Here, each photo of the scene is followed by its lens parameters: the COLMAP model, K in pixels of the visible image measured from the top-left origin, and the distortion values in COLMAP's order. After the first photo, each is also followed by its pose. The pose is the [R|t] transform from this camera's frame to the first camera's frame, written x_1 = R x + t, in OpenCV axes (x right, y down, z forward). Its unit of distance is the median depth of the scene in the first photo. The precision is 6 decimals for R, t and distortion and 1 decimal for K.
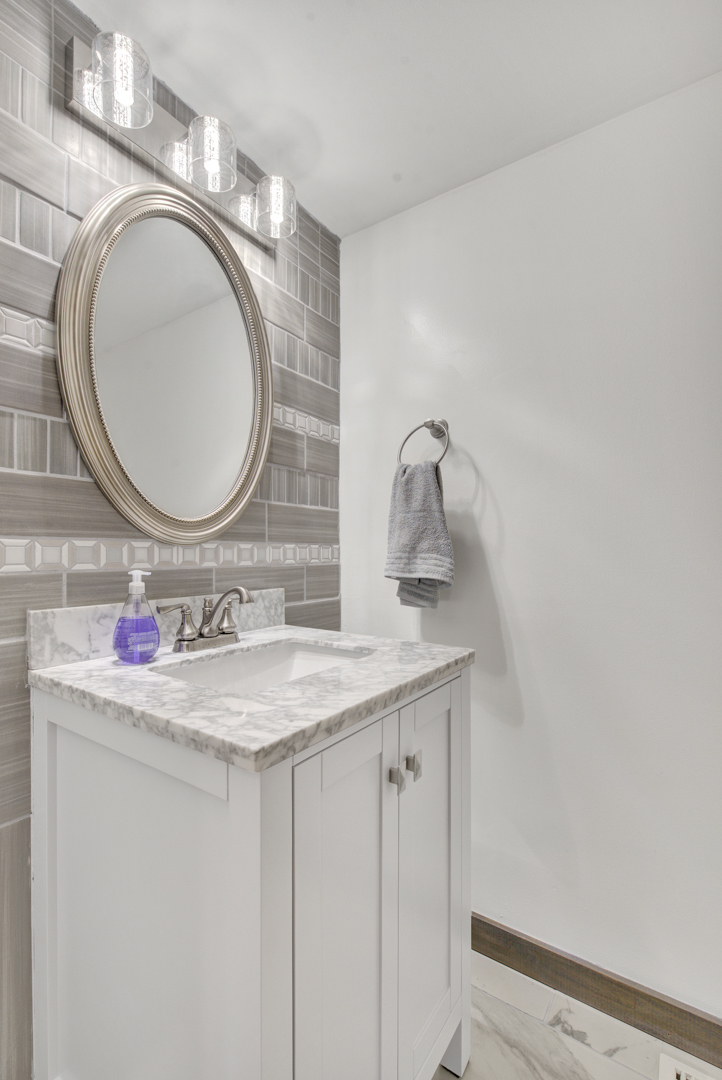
lens RADIAL K [[476.8, 0, 360.1], [0, 476.8, 542.7], [0, 0, 1]] dist [-0.003286, -0.000839]
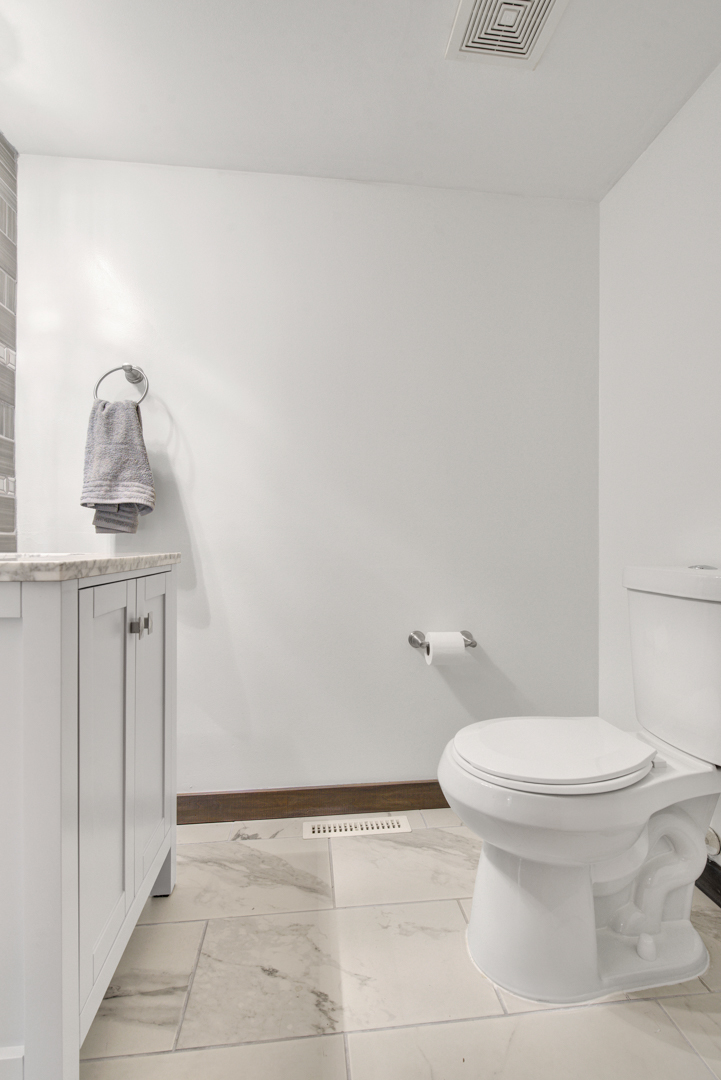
lens RADIAL K [[477.5, 0, 359.5], [0, 477.5, 540.6], [0, 0, 1]] dist [-0.003280, -0.000747]
pose [[0.759840, -0.004284, 0.650096, -0.171667], [-0.008377, 0.999831, 0.016379, 0.132605], [-0.650056, -0.017891, 0.759676, -0.203832]]
